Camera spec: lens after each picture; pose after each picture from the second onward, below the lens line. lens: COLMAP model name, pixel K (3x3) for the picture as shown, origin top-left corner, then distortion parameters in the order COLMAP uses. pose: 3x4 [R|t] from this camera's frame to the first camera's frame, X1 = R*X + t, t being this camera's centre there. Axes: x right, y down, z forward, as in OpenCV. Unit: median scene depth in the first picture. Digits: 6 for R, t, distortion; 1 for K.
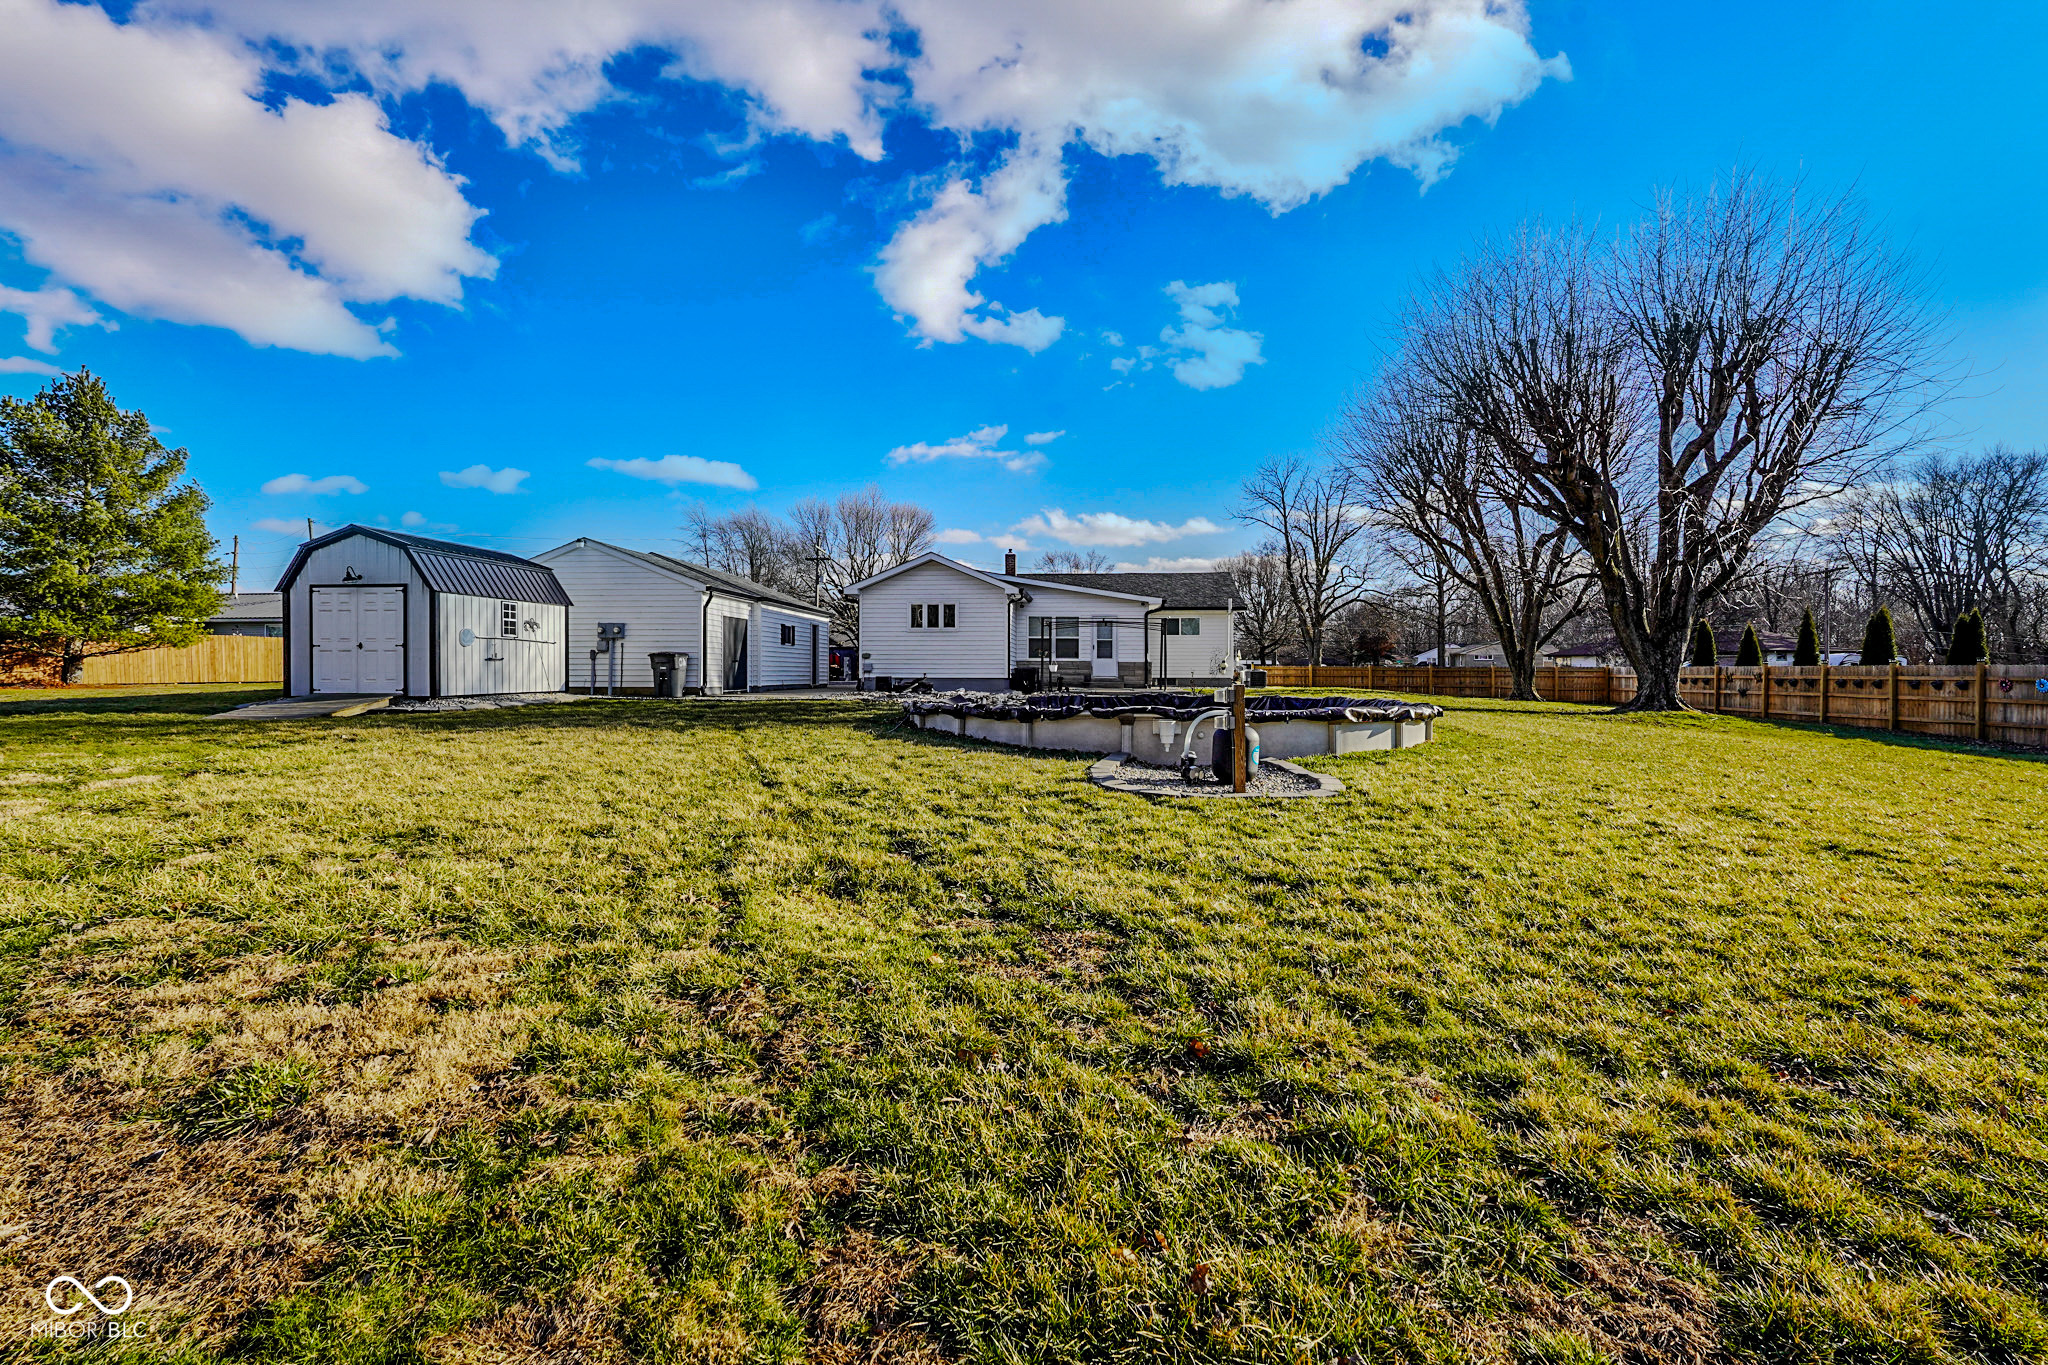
lens RADIAL K [[902.7, 0, 1036.4], [0, 902.7, 673.1], [0, 0, 1]] dist [-0.013664, 0.000992]
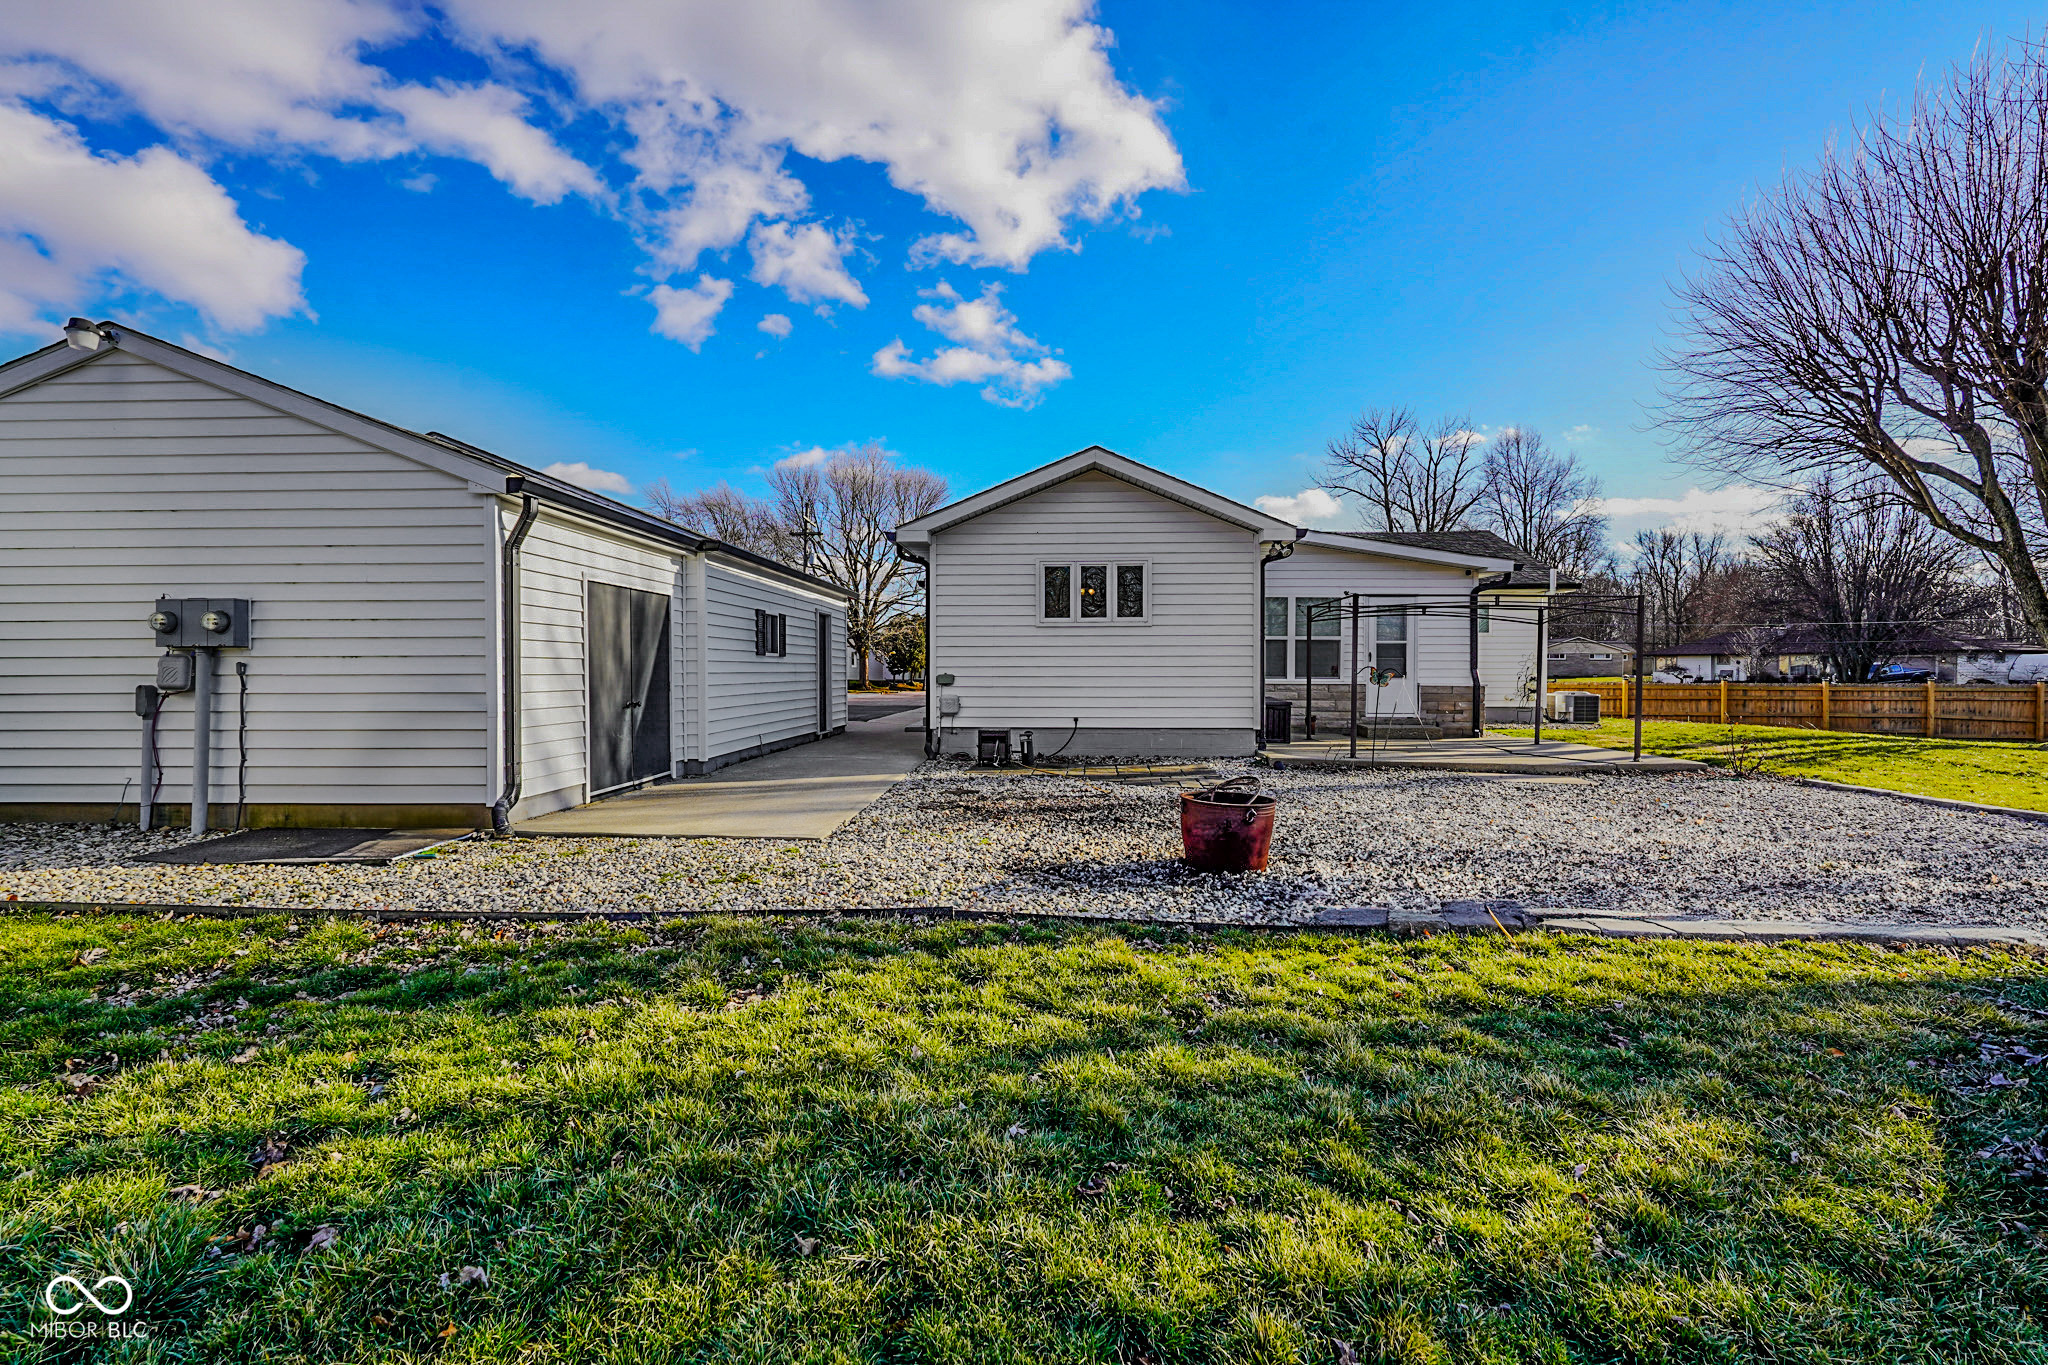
lens RADIAL K [[902.7, 0, 1029.9], [0, 902.7, 699.4], [0, 0, 1]] dist [-0.013664, 0.000992]
pose [[0.999875, -0.003580, 0.015421, -0.153693], [0.003109, 0.999530, 0.030504, -0.023257], [-0.015523, -0.030452, 0.999416, 0.549007]]
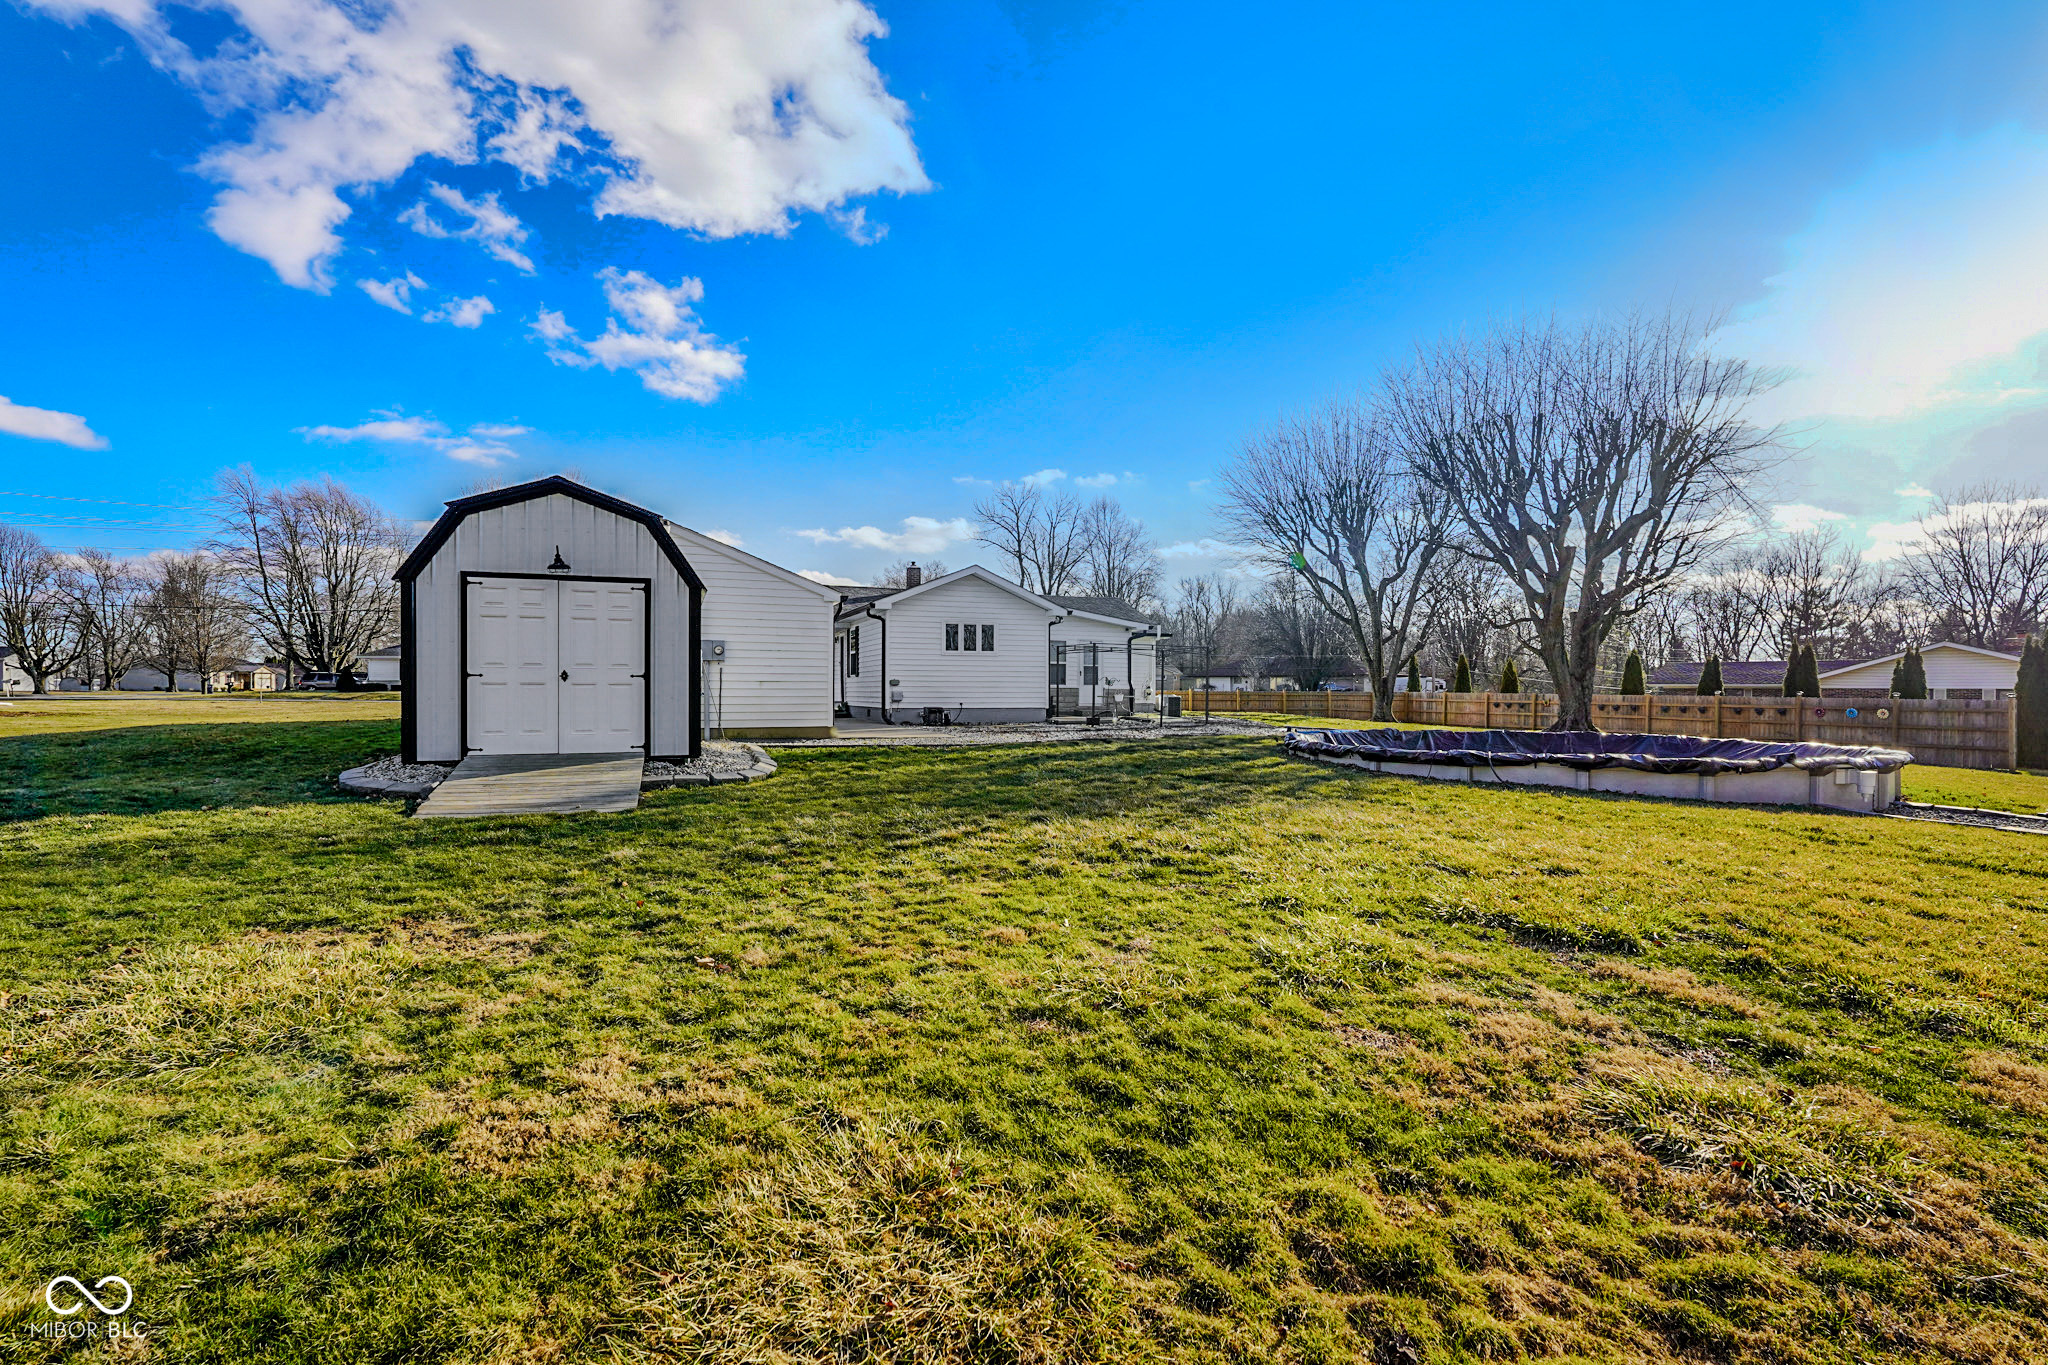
lens RADIAL K [[902.7, 0, 1022.1], [0, 902.7, 683.7], [0, 0, 1]] dist [-0.013664, 0.000992]
pose [[0.905165, 0.003814, 0.425044, -0.439999], [-0.001578, 0.999983, -0.005613, -0.013705], [-0.425058, 0.004410, 0.905155, 0.189255]]
